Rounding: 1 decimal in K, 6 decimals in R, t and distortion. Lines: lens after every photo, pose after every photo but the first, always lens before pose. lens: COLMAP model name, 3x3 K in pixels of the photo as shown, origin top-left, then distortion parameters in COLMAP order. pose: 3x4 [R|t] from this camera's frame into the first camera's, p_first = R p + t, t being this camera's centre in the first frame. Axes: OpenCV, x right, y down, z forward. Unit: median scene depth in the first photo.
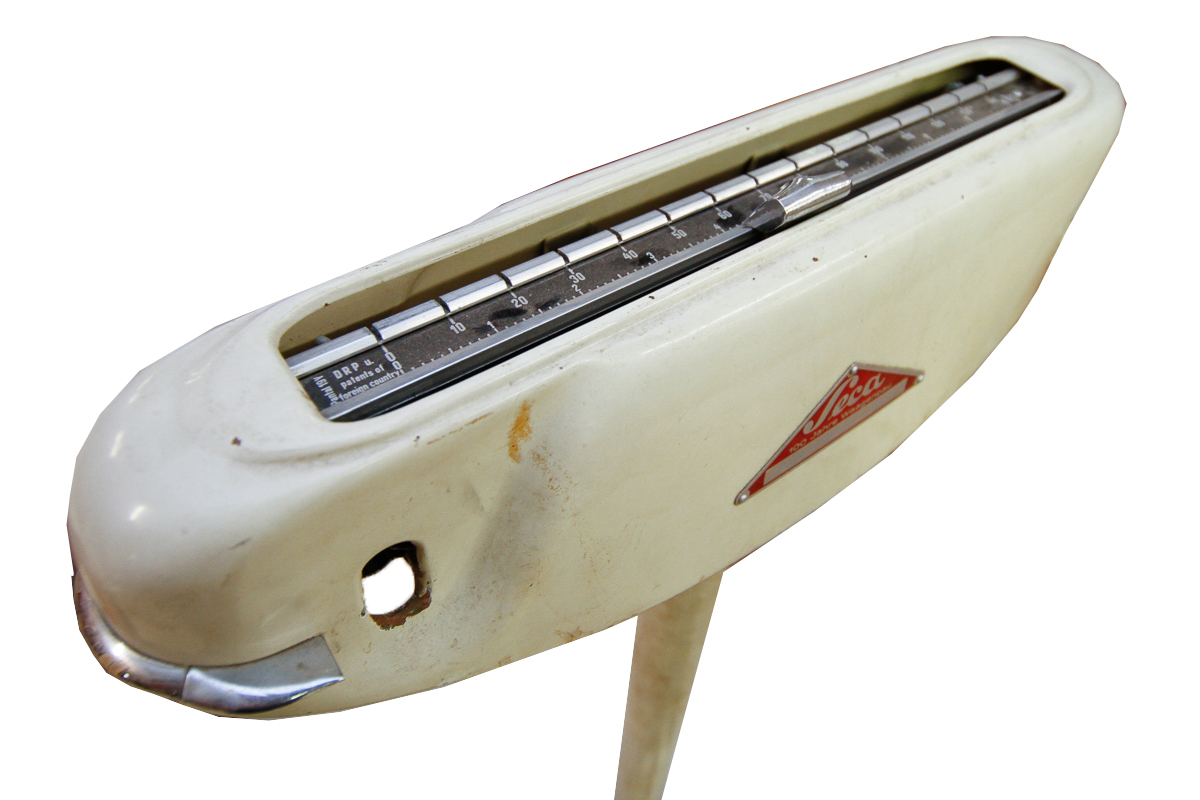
lens RADIAL K [[887.3, 0, 634.5], [0, 887.3, 375.1], [0, 0, 1]] dist [-0.033188, 0.010503]
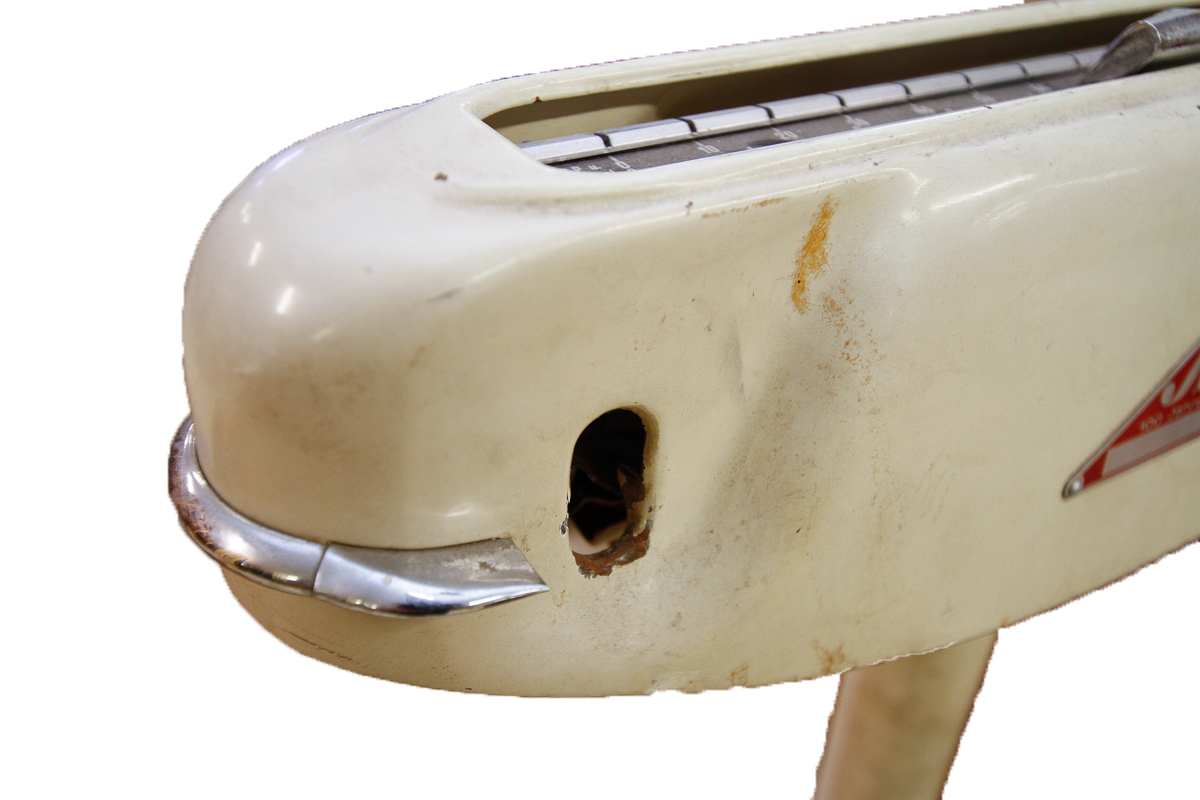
lens RADIAL K [[1110.3, 0, 620.6], [0, 1110.3, 385.1], [0, 0, 1]] dist [0.000257, 0.000000]
pose [[0.992330, 0.022598, -0.121533, -0.157256], [-0.044586, 0.982401, -0.181387, 0.300656], [0.115295, 0.185414, 0.975873, 0.153225]]
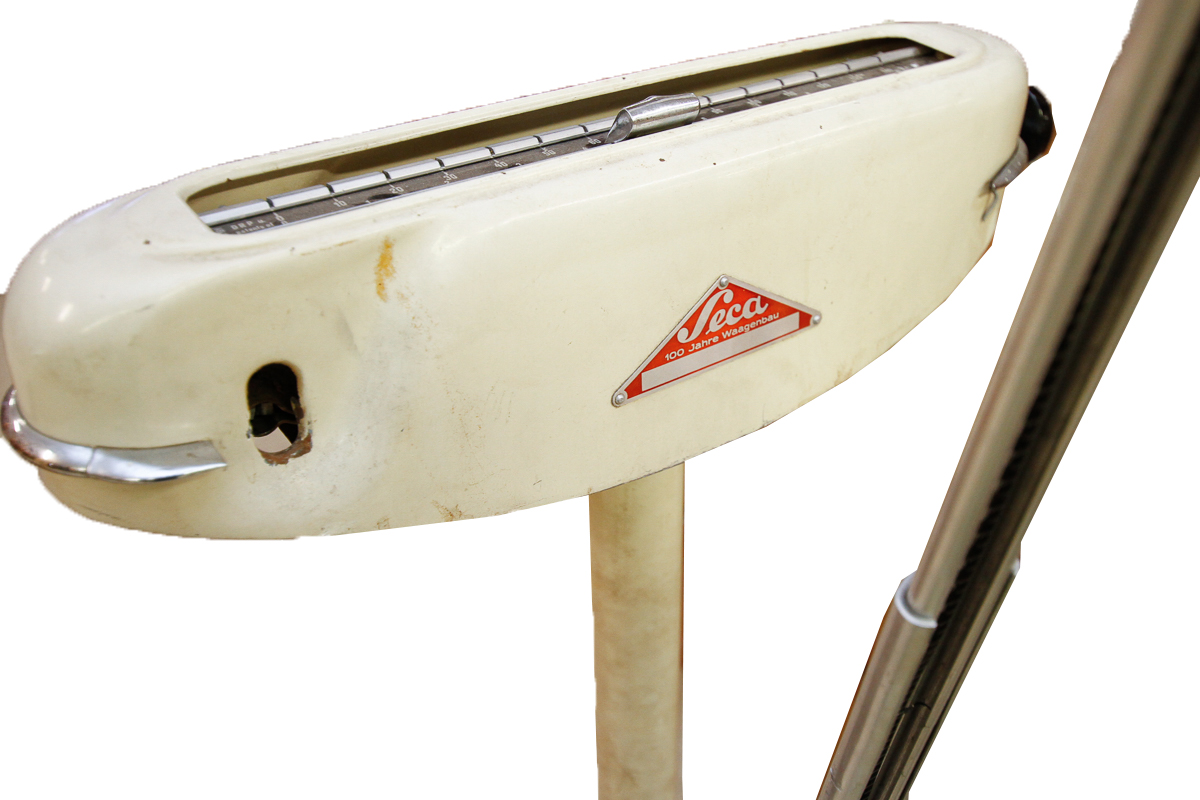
lens RADIAL K [[1110.3, 0, 624.9], [0, 1110.3, 329.9], [0, 0, 1]] dist [0.000257, 0.000000]
pose [[0.999255, -0.031480, -0.022318, 0.207962], [0.026560, 0.980636, -0.194030, 0.410019], [0.027994, 0.193293, 0.980742, -0.407628]]
